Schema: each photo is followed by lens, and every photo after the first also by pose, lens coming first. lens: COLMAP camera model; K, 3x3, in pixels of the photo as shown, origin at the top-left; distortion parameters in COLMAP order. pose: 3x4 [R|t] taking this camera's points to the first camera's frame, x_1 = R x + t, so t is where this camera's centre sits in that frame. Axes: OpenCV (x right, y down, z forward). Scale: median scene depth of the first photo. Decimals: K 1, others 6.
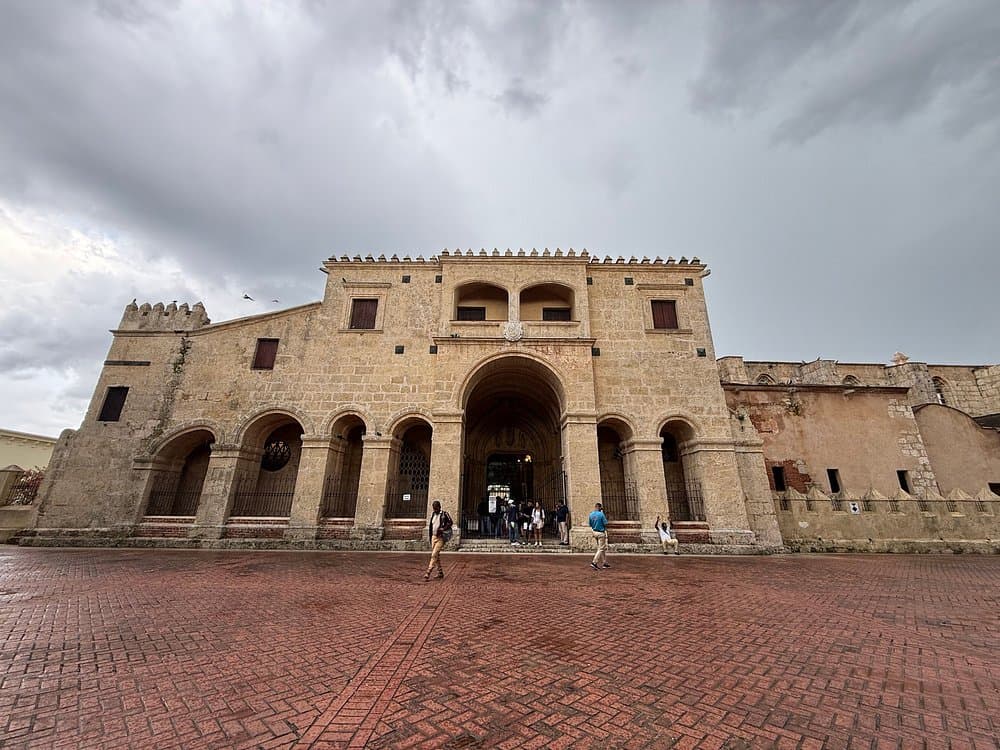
lens RADIAL K [[398.3, 0, 500.0], [0, 398.3, 375.0], [0, 0, 1]] dist [-0.000190, 0.000062]
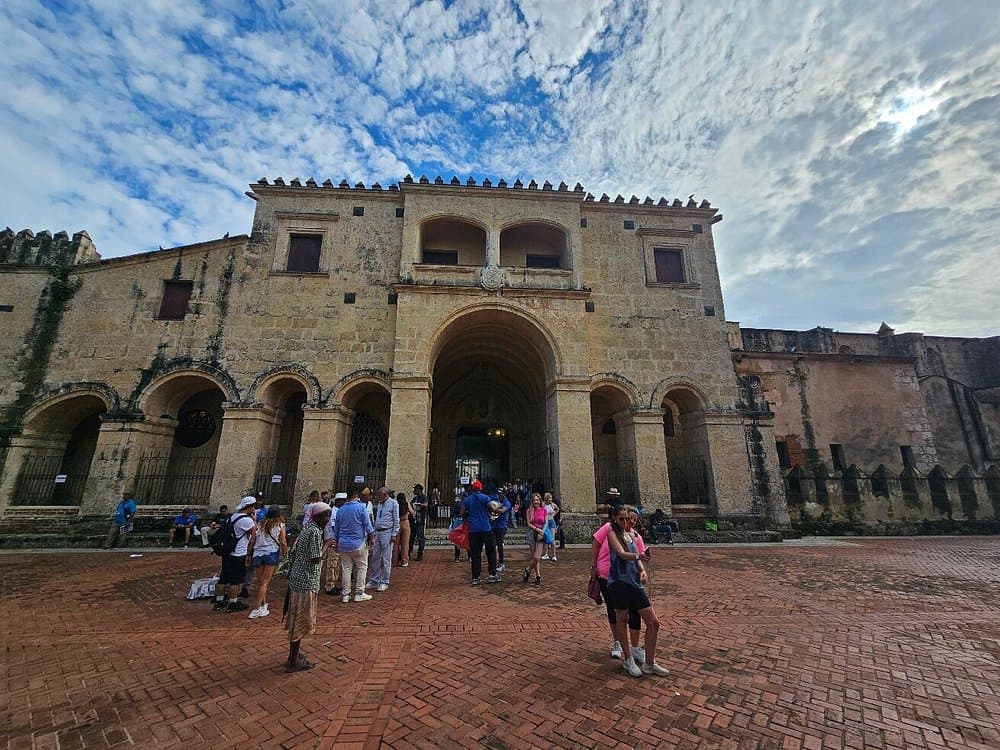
lens RADIAL K [[414.7, 0, 500.0], [0, 414.7, 375.0], [0, 0, 1]] dist [-0.002963, 0.000305]
pose [[0.996857, 0.012330, 0.078261, -0.013929], [-0.017888, 0.997336, 0.070721, 0.025664], [-0.077180, -0.071899, 0.994421, 0.133375]]
